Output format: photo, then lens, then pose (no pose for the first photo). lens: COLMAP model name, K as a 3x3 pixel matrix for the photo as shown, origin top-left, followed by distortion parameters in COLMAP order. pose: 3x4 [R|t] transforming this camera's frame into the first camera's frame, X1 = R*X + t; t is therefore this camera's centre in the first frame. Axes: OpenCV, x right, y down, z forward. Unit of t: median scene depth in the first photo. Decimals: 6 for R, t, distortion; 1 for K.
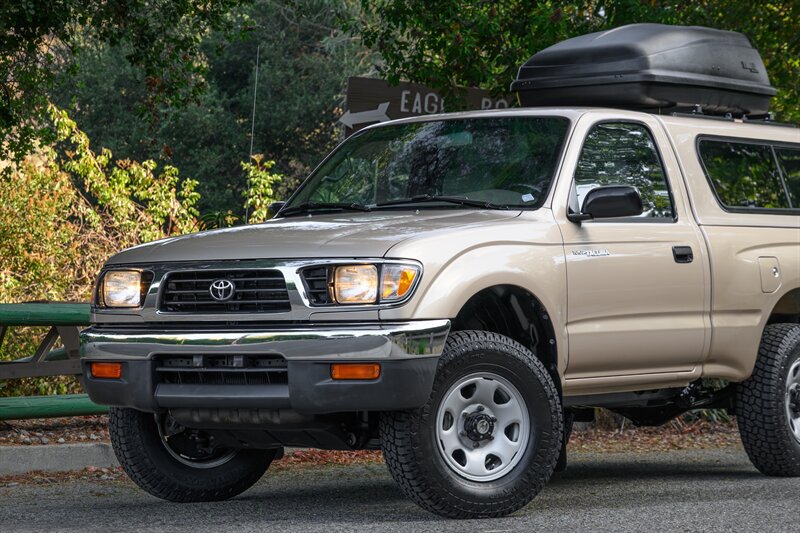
lens RADIAL K [[2181.6, 0, 425.8], [0, 2181.6, 258.8], [0, 0, 1]] dist [0.385424, 0.000000]
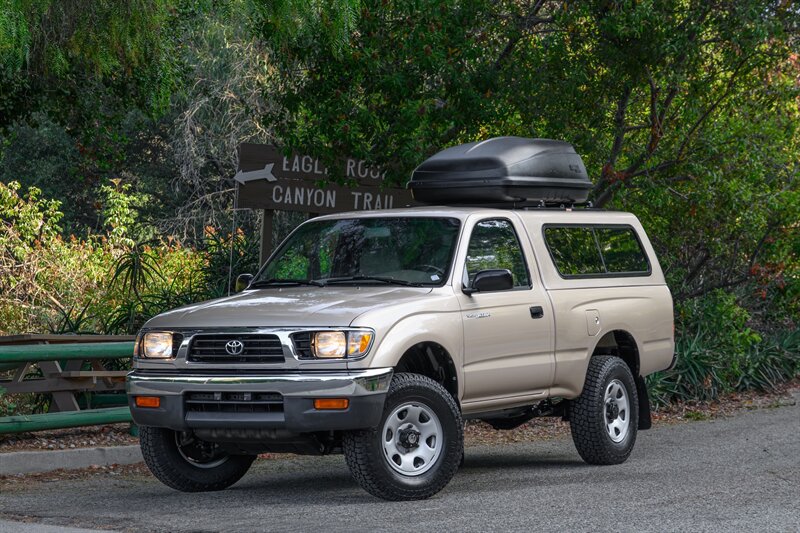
lens RADIAL K [[2181.6, 0, 399.5], [0, 2181.6, 271.3], [0, 0, 1]] dist [0.385424, 0.000000]
pose [[0.995634, -0.006038, 0.093149, -0.107947], [0.004362, 0.999825, 0.018184, -0.056993], [-0.093243, -0.017699, 0.995486, -0.422374]]
